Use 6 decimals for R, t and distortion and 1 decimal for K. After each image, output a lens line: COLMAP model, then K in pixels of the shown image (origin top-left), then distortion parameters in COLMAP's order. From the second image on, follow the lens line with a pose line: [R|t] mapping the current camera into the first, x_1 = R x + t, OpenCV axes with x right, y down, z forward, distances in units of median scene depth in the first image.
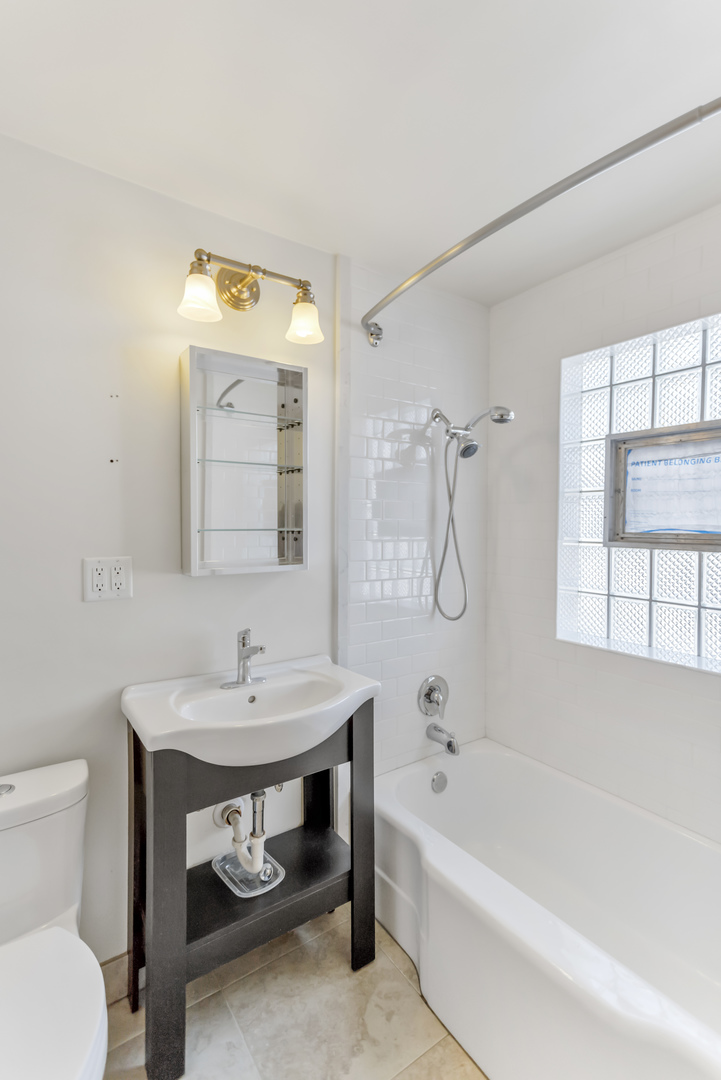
lens RADIAL K [[519.7, 0, 360.2], [0, 519.7, 539.2], [0, 0, 1]] dist [0.015283, 0.001741]
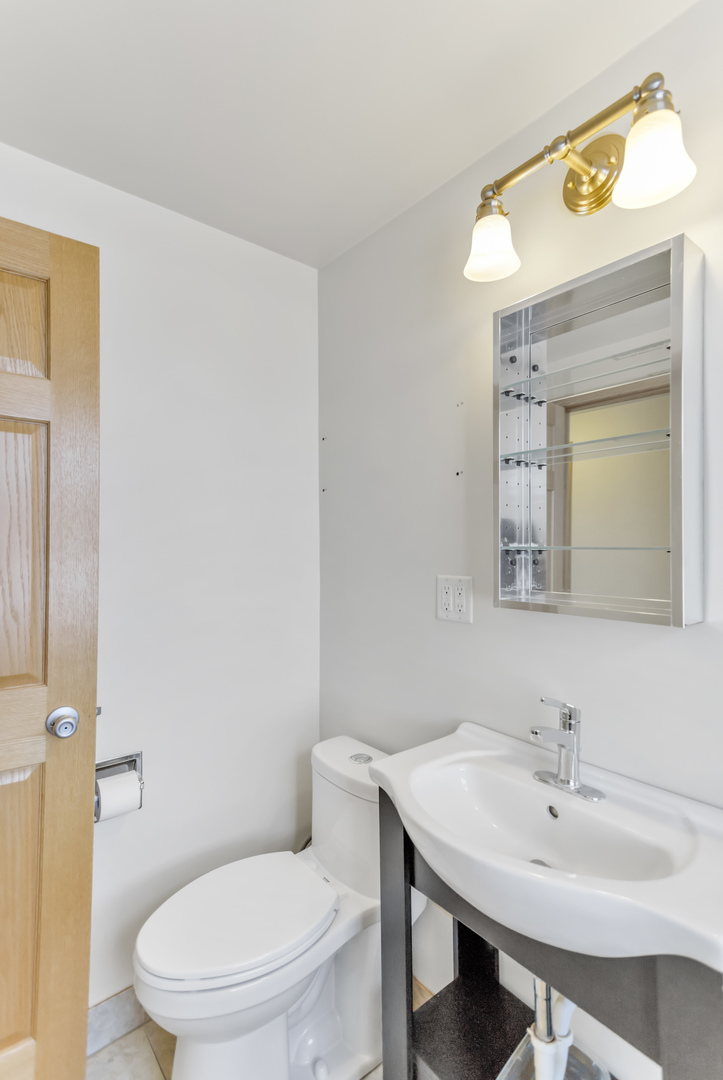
lens RADIAL K [[519.7, 0, 361.1], [0, 519.7, 539.9], [0, 0, 1]] dist [0.015283, 0.001741]
pose [[0.093826, -0.008170, -0.995555, 0.439932], [-0.027516, 0.999563, -0.010797, -0.015996], [0.995208, 0.028407, 0.093560, 0.744736]]
